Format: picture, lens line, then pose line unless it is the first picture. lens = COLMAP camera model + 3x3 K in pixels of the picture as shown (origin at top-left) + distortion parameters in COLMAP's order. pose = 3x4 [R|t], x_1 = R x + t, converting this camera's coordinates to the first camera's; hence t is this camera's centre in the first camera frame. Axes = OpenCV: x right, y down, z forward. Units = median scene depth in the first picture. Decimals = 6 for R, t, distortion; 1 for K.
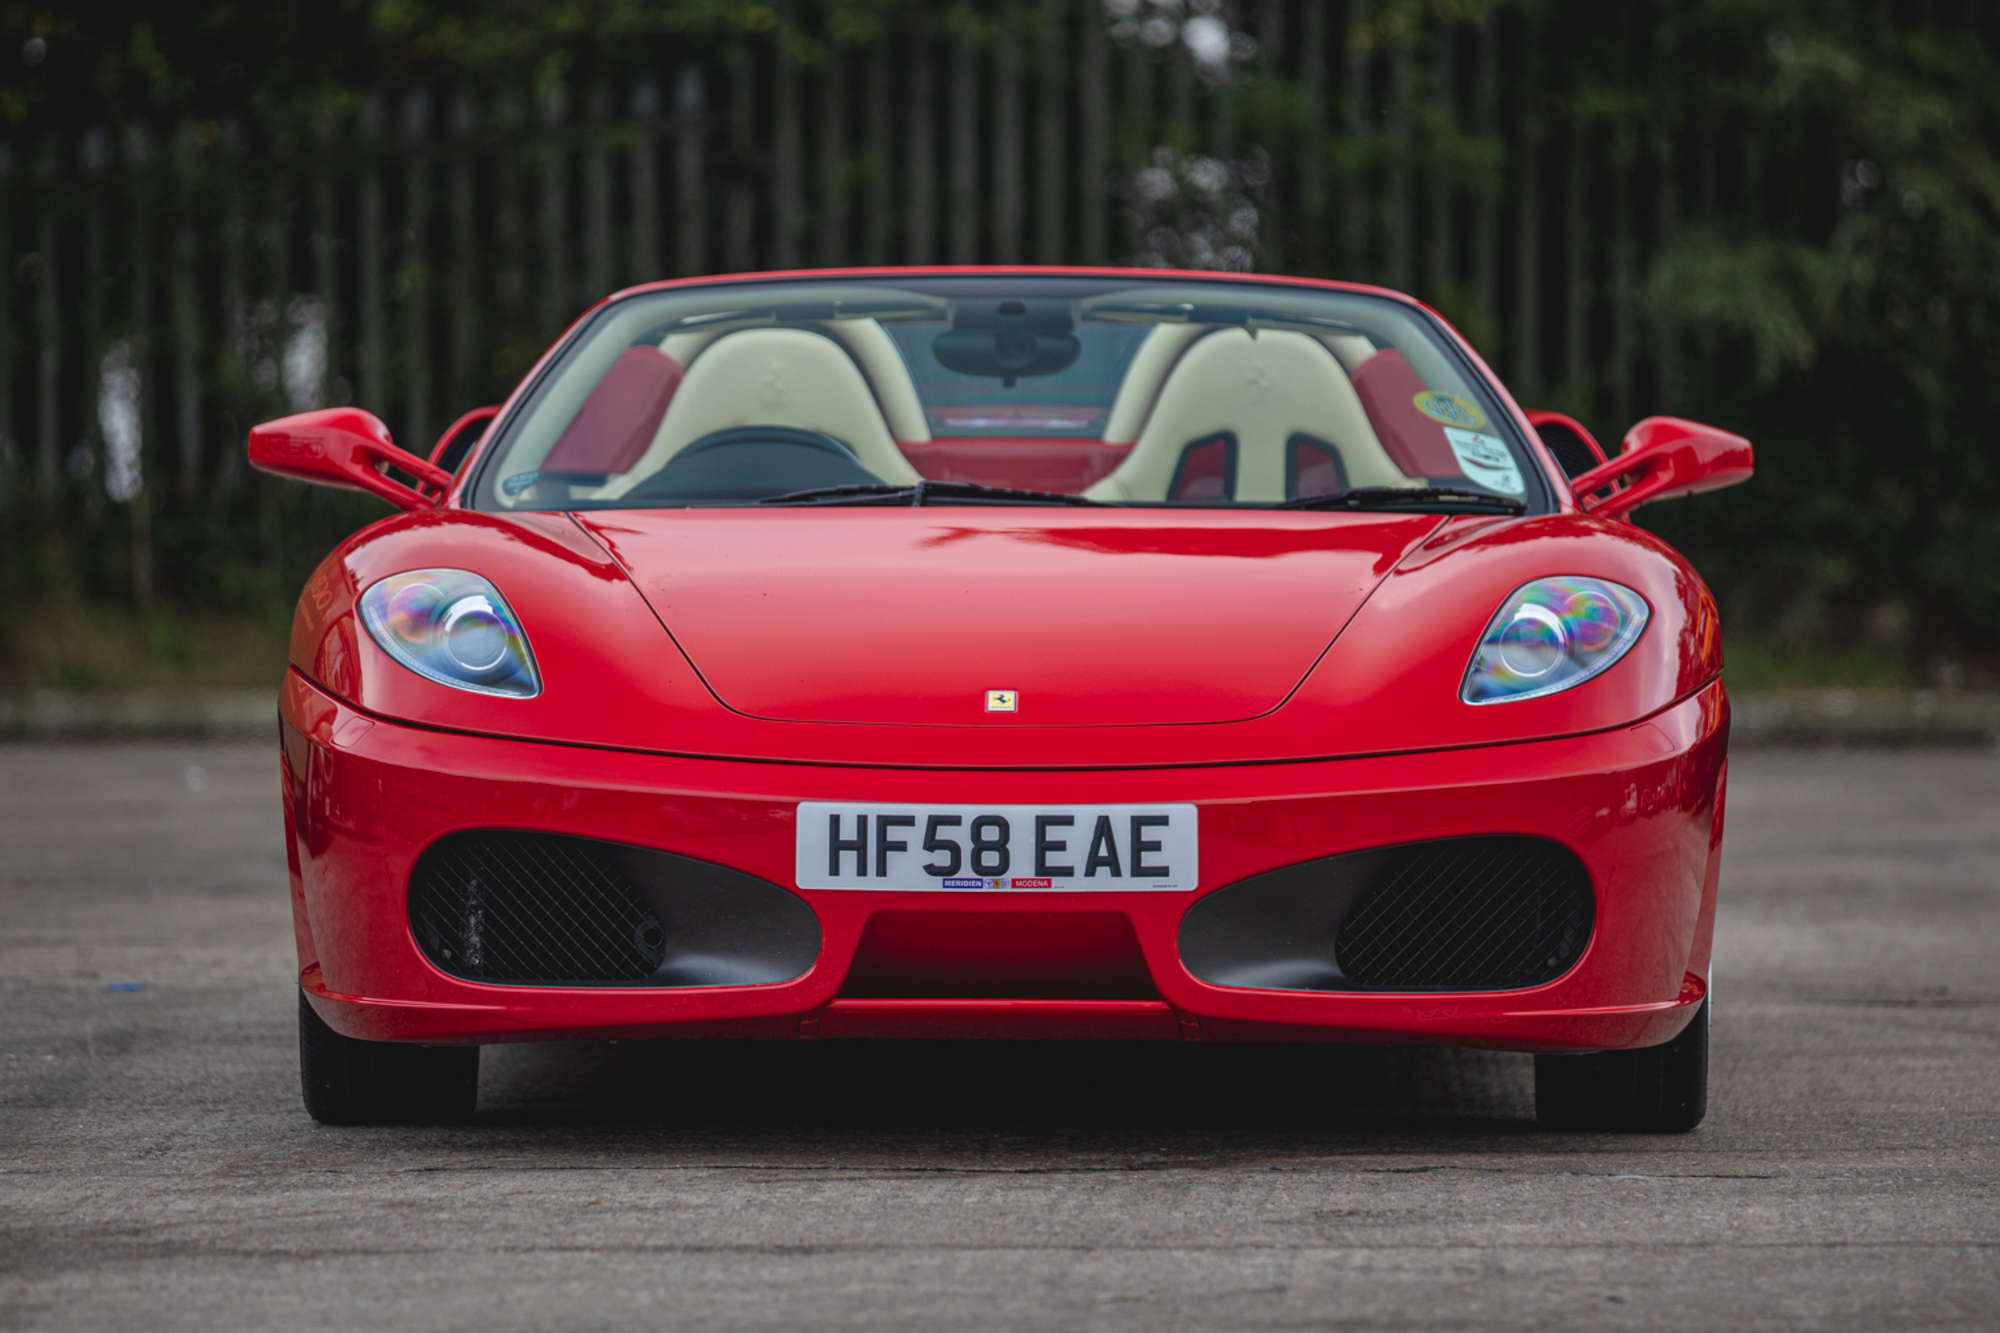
lens RADIAL K [[11683.9, 0, 1005.0], [0, 11683.9, 674.0], [0, 0, 1]] dist [0.857772, 0.000000]
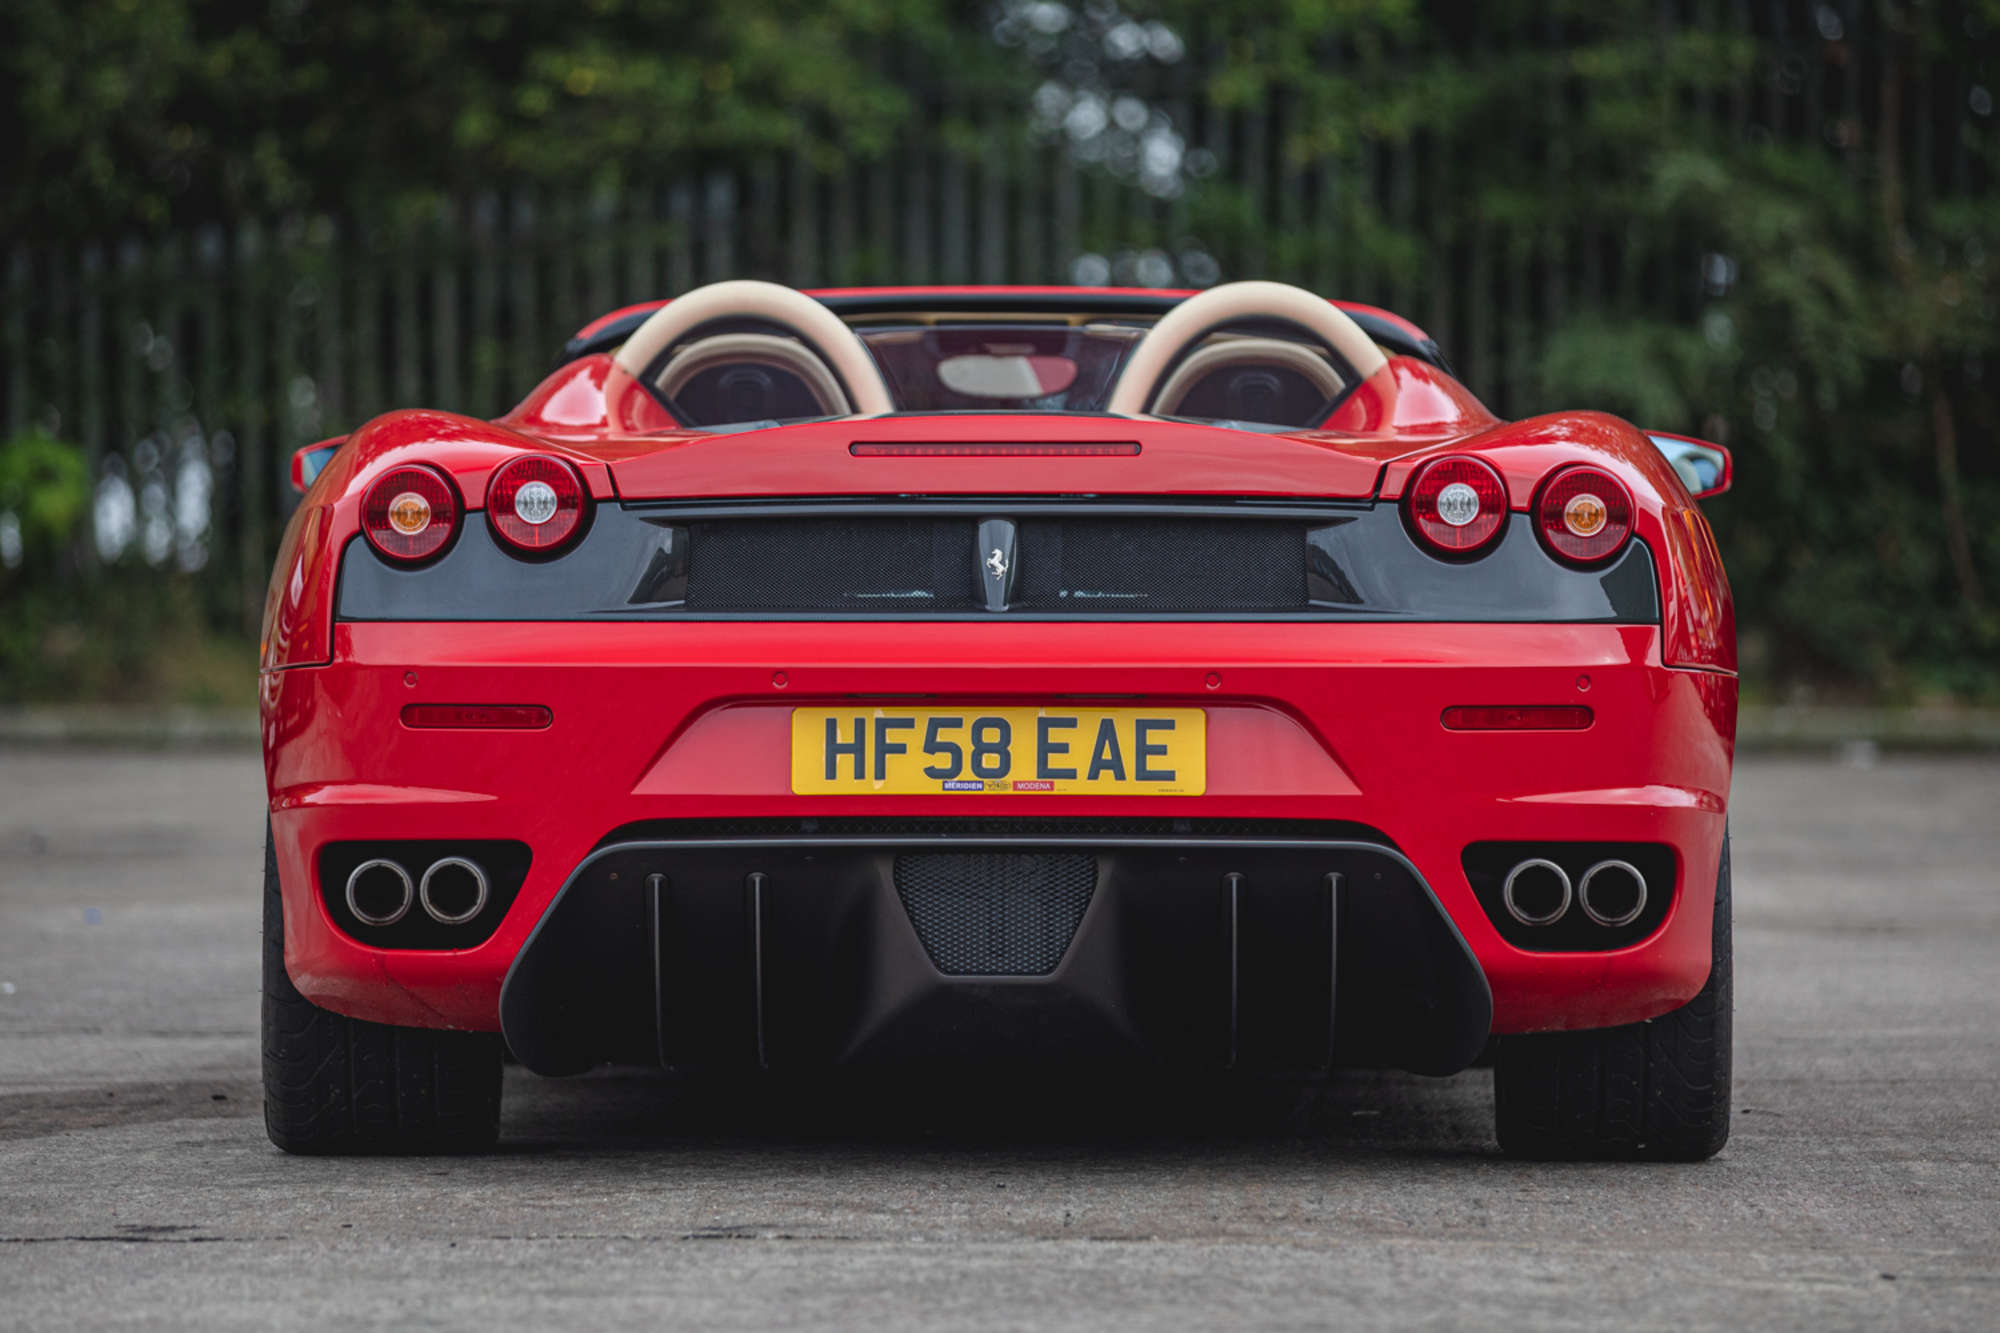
lens RADIAL K [[9570.7, 0, 985.4], [0, 9570.7, 673.0], [0, 0, 1]] dist [0.981188, 0.000000]
pose [[1.000000, 0.000562, -0.000190, -0.000360], [-0.000563, 0.999986, -0.005167, 0.002827], [0.000187, 0.005167, 0.999987, 0.045486]]
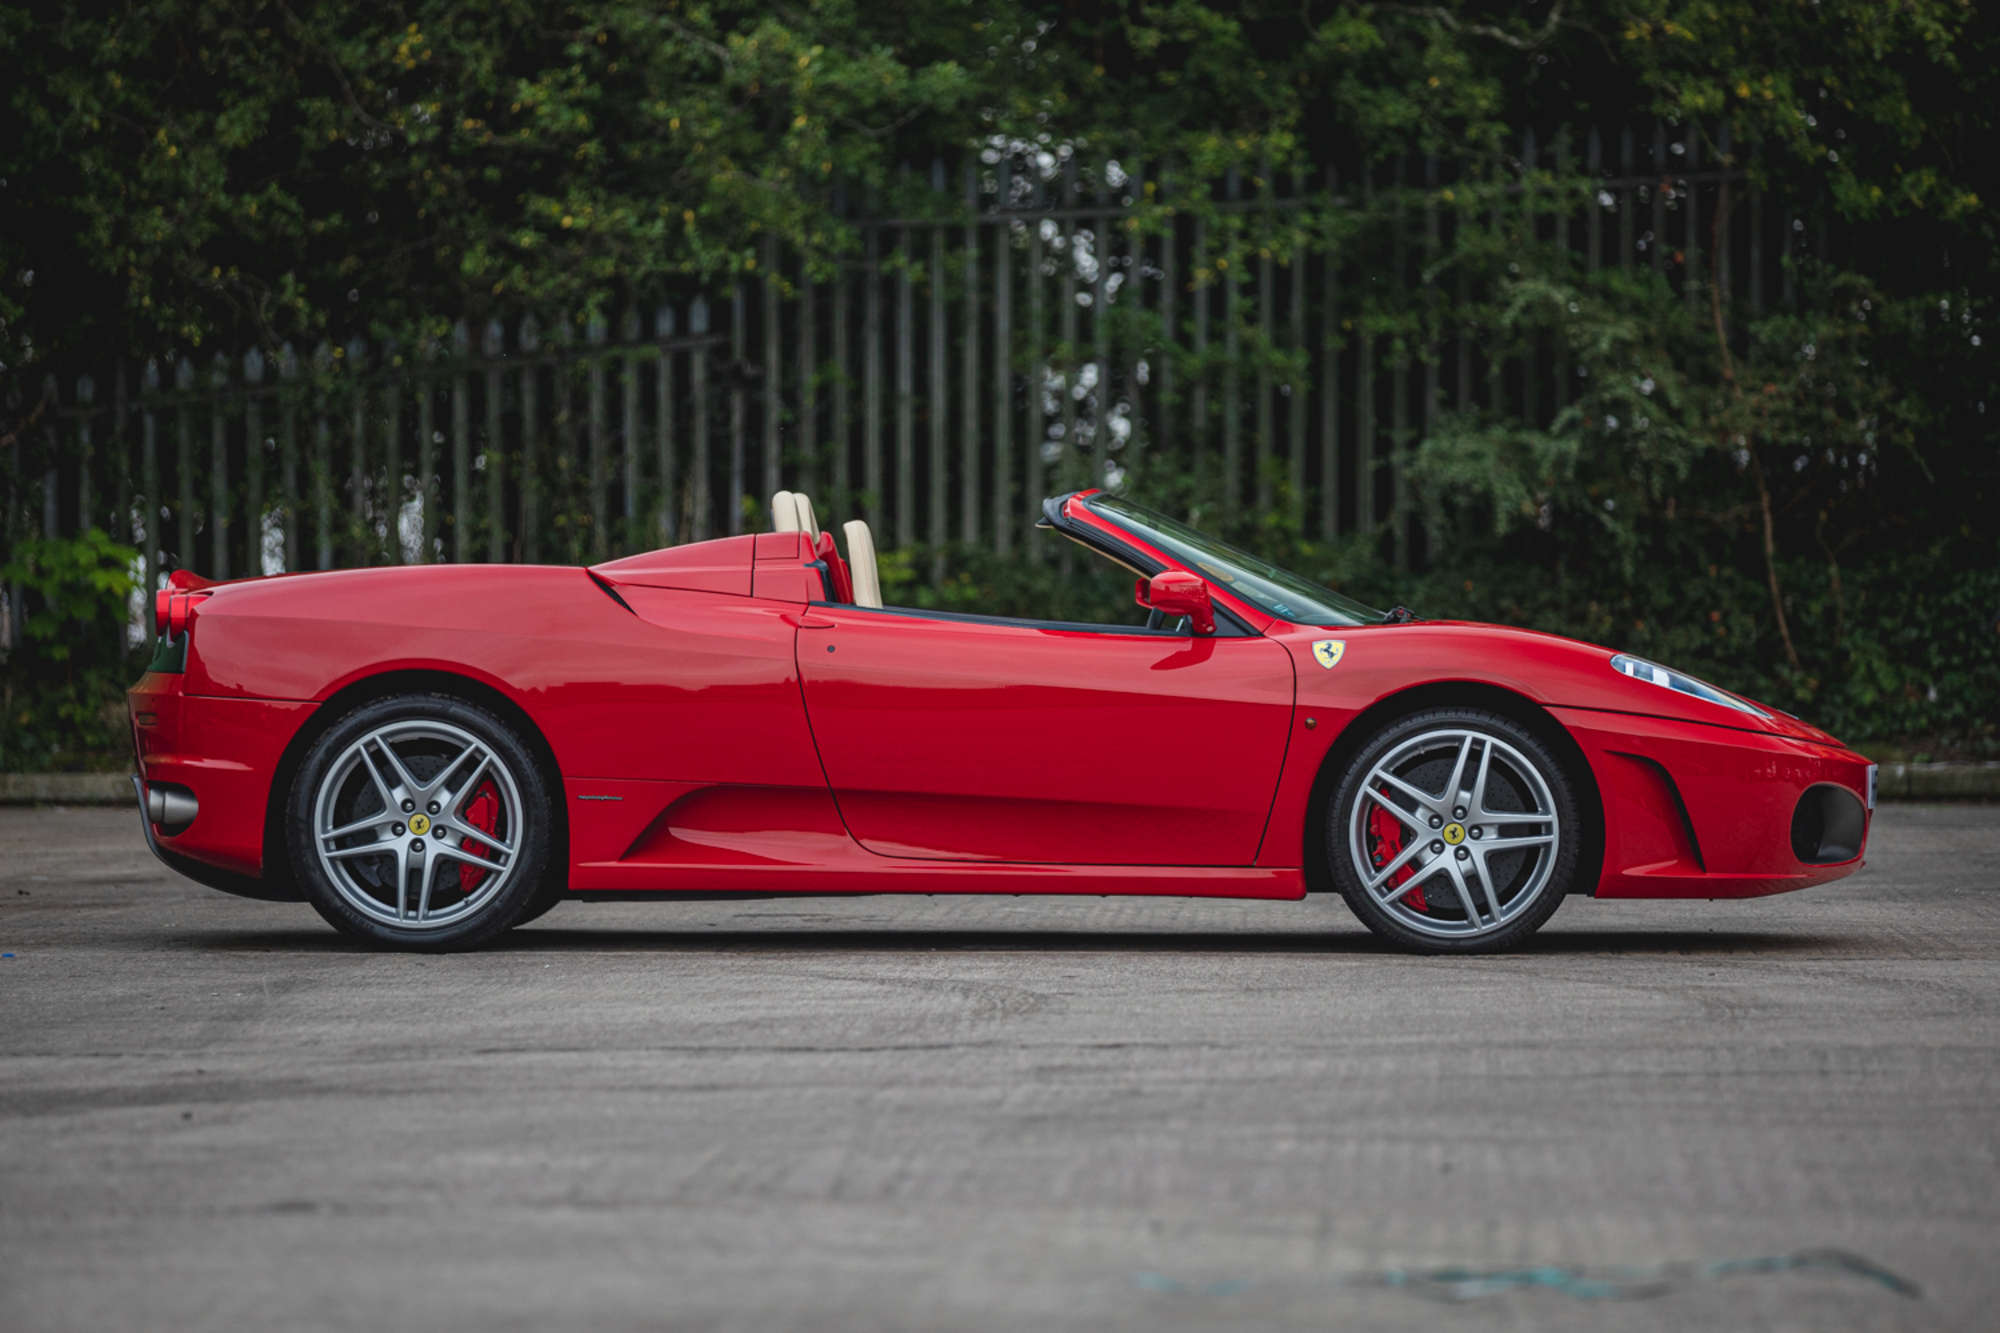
lens RADIAL K [[10850.2, 0, 1010.7], [0, 10850.2, 671.8], [0, 0, 1]] dist [0.751056, 0.000000]
pose [[0.999957, -0.007011, -0.006021, 0.016027], [0.006949, 0.999922, -0.010351, 0.003641], [0.006093, 0.010309, 0.999928, -0.240352]]
